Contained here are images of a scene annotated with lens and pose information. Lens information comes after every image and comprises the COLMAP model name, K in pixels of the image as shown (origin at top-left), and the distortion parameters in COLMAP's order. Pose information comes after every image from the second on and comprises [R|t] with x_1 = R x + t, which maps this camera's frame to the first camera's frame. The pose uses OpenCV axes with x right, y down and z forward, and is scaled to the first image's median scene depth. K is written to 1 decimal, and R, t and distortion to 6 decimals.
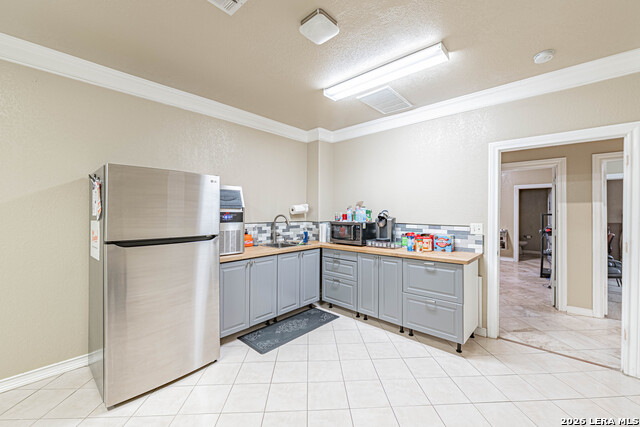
lens RADIAL K [[252.9, 0, 321.8], [0, 252.9, 212.2], [0, 0, 1]] dist [-0.005129, -0.000991]
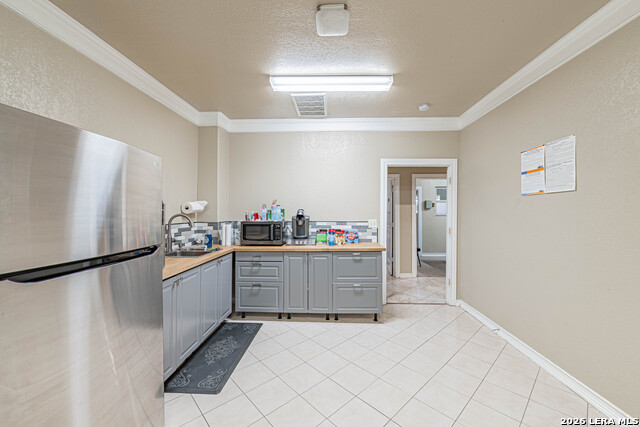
lens RADIAL K [[252.9, 0, 323.7], [0, 252.9, 212.3], [0, 0, 1]] dist [-0.005129, -0.000991]
pose [[0.766135, -0.004258, 0.642665, -0.355374], [0.001817, 0.999988, 0.004461, 0.001252], [-0.642677, -0.002250, 0.766134, 0.145777]]
